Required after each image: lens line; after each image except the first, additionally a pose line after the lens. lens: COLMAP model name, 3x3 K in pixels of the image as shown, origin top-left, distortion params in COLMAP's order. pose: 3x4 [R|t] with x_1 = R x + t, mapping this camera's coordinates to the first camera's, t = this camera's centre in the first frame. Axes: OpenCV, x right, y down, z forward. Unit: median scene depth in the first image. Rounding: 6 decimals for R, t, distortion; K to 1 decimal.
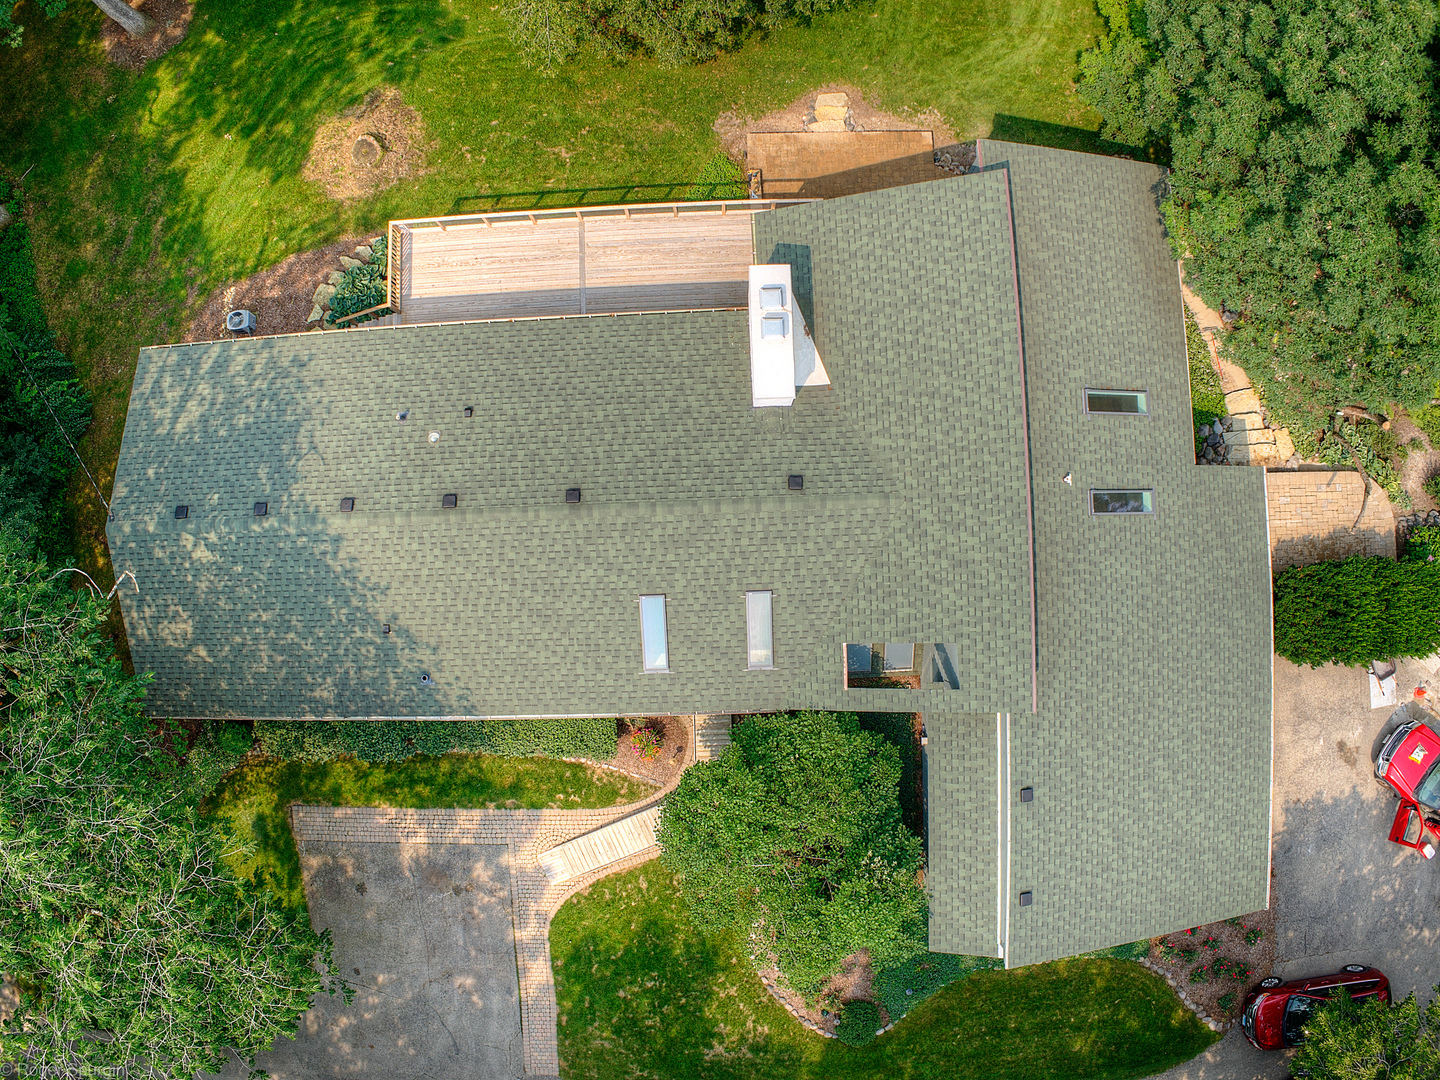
lens RADIAL K [[1087.3, 0, 725.5], [0, 1087.3, 535.0], [0, 0, 1]] dist [-0.267733, 0.082980]
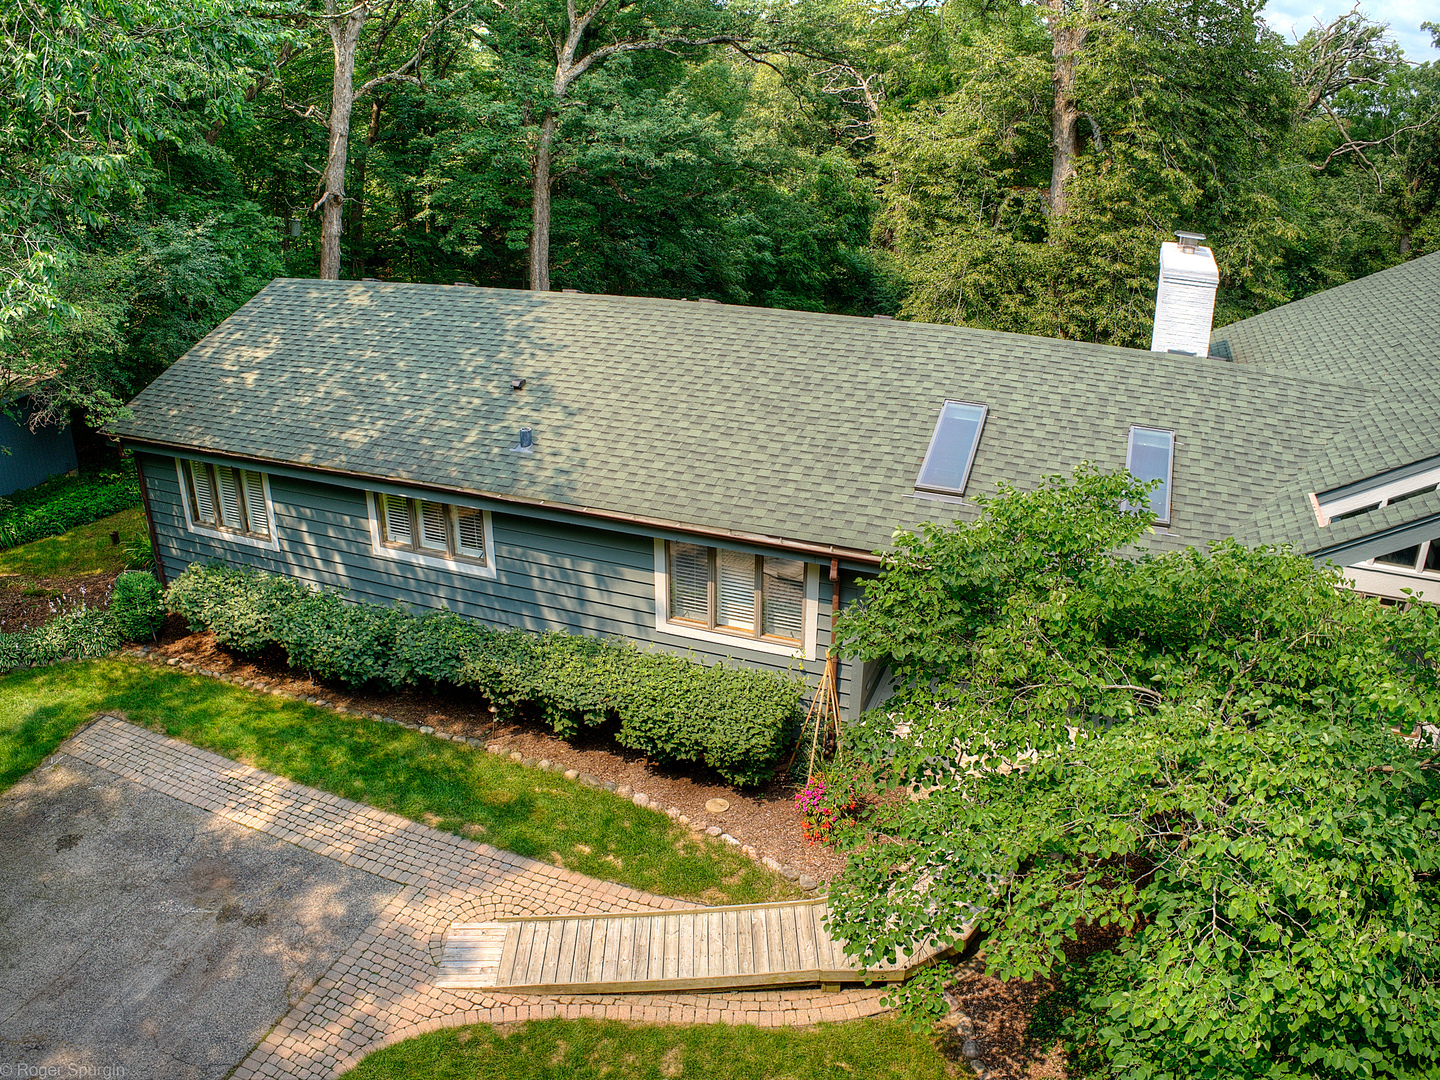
lens RADIAL K [[1087.3, 0, 725.5], [0, 1087.3, 535.0], [0, 0, 1]] dist [-0.267733, 0.082980]
pose [[0.918945, 0.164171, -0.358592, 0.025628], [-0.394232, 0.407802, -0.823577, 0.519063], [0.011027, 0.898190, 0.439469, 0.704909]]
